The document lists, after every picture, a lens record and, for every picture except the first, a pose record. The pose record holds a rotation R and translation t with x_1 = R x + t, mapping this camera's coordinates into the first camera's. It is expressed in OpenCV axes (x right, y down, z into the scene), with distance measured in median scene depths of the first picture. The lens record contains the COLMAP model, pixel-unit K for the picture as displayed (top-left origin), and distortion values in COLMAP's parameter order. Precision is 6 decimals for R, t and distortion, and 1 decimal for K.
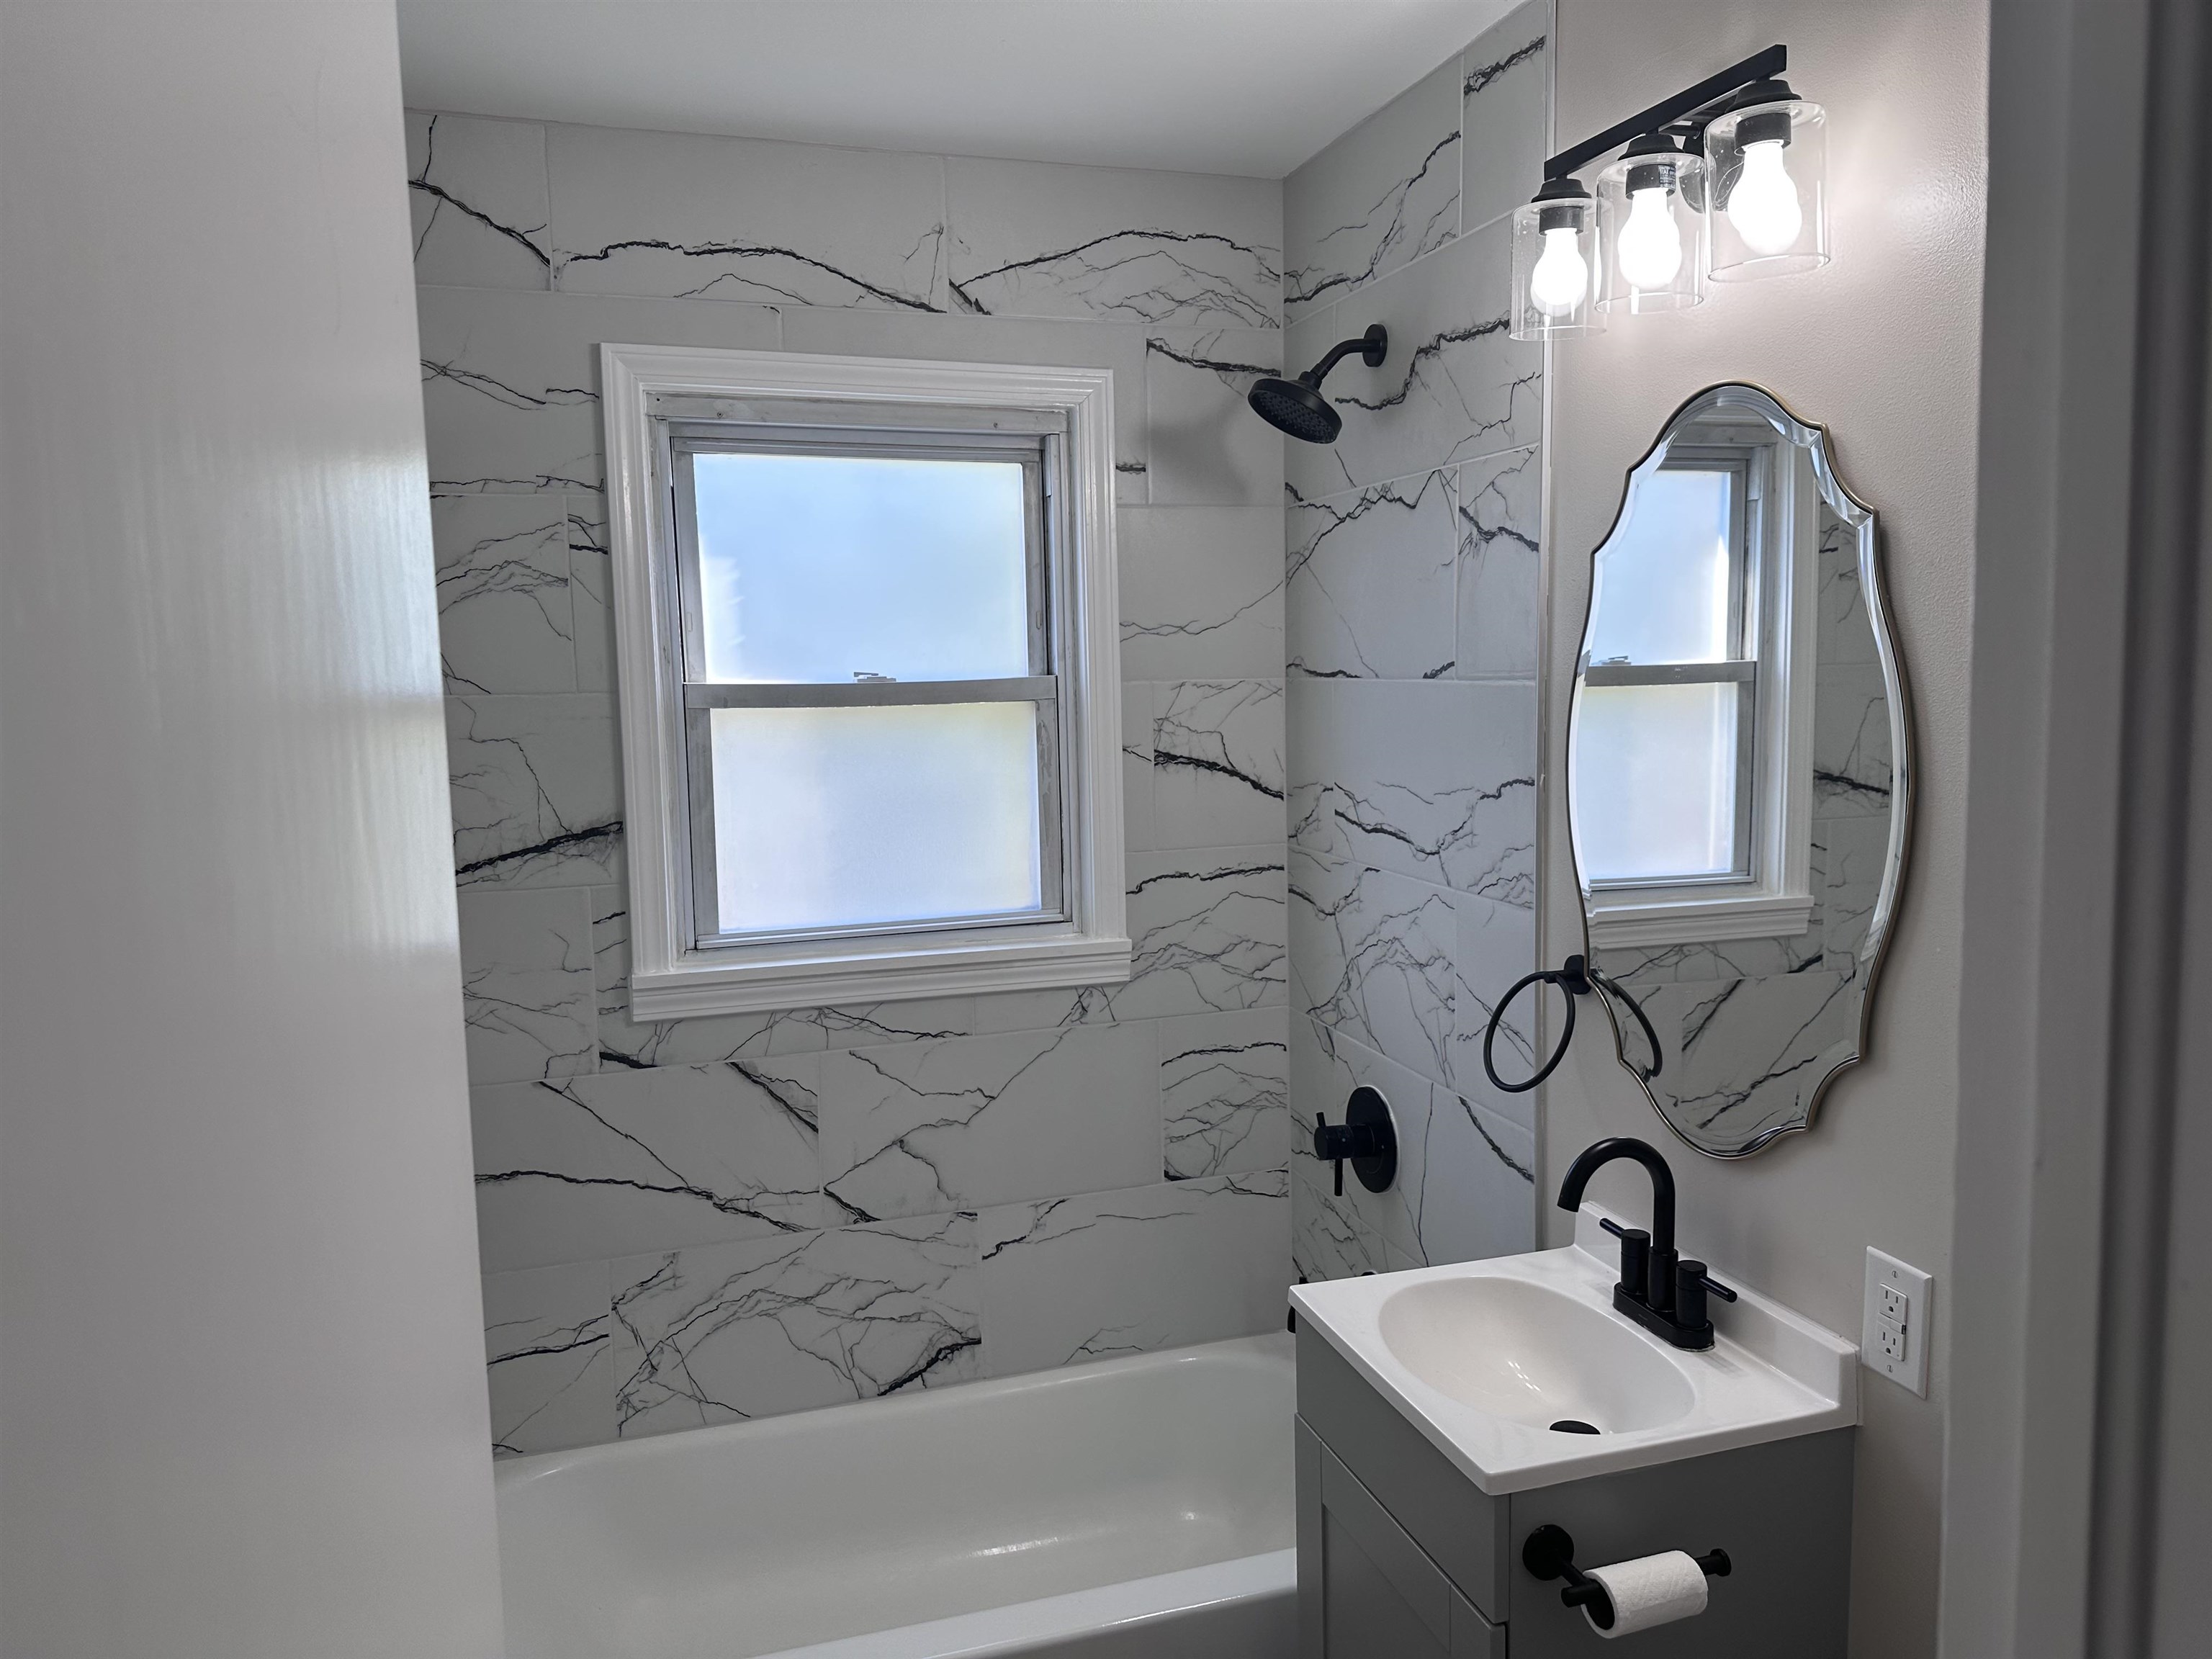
lens RADIAL K [[1564.5, 0, 1113.8], [0, 1564.5, 821.9], [0, 0, 1]] dist [0.064218, -0.052330]
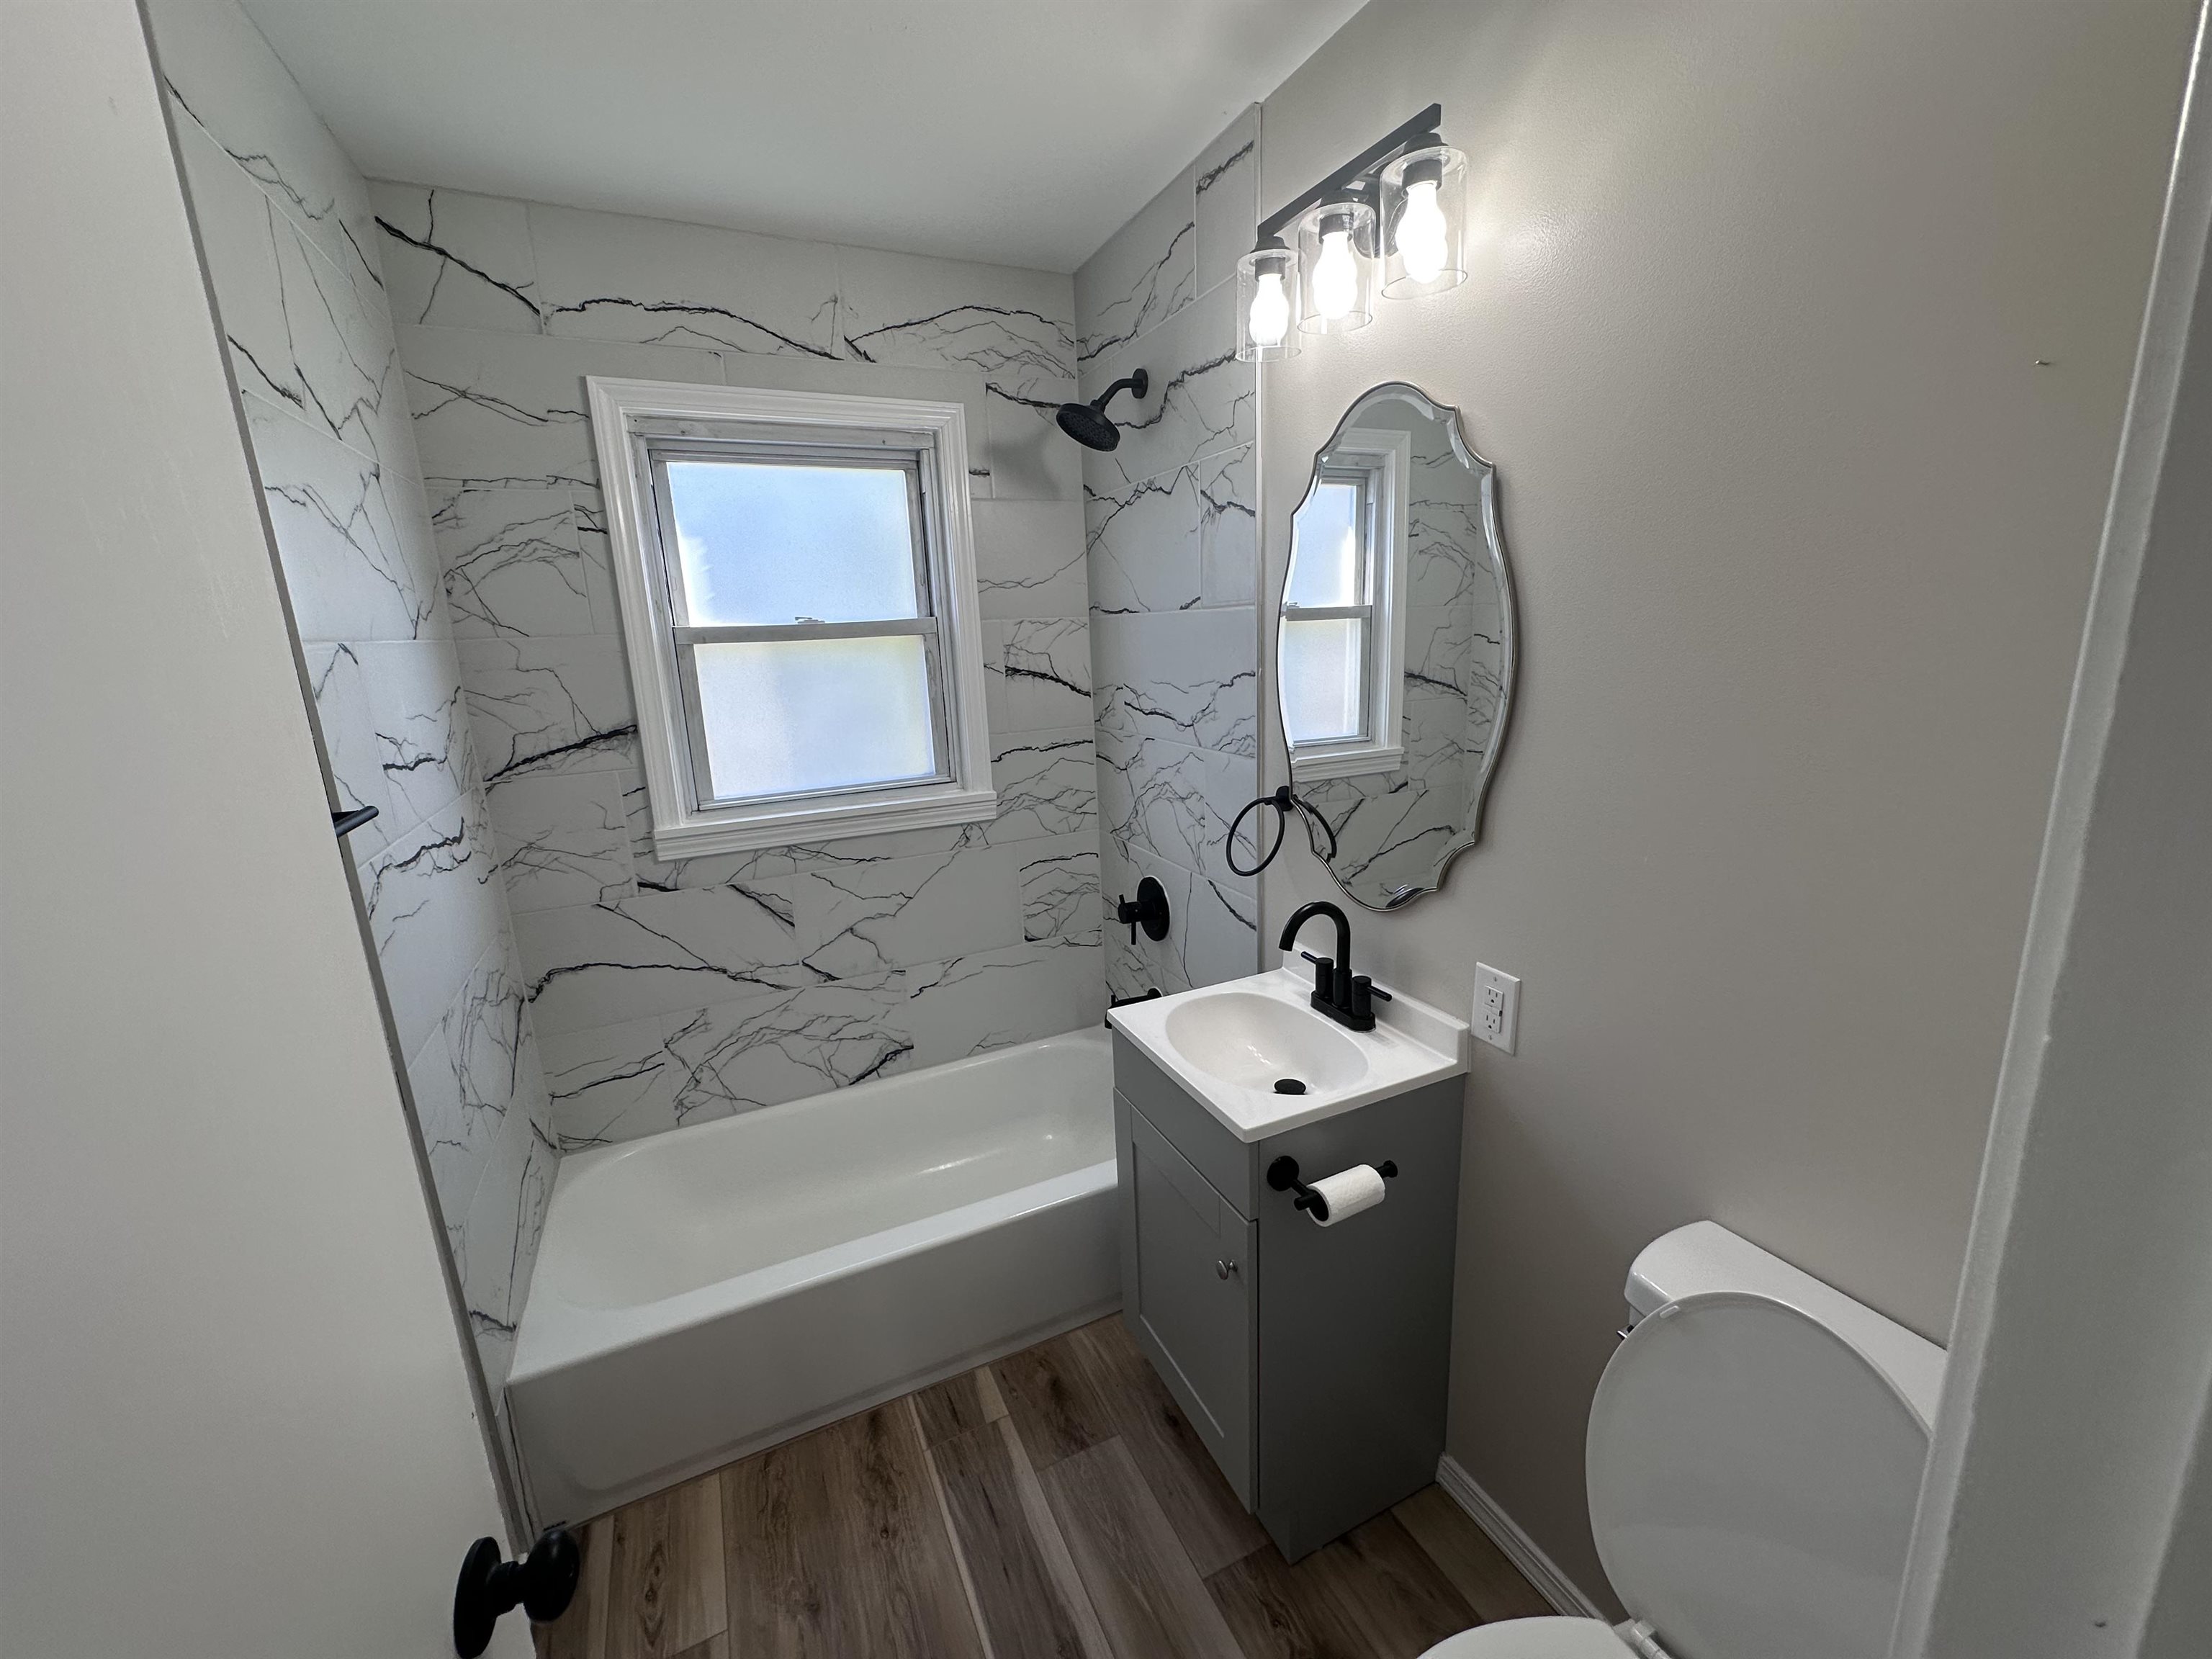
lens RADIAL K [[890.3, 0, 1100.8], [0, 890.3, 828.6], [0, 0, 1]] dist [0.015559, -0.000102]
pose [[0.991758, -0.049953, 0.117984, 0.008687], [0.036206, 0.992600, 0.115910, 0.014620], [-0.122901, -0.110683, 0.986227, 0.126122]]
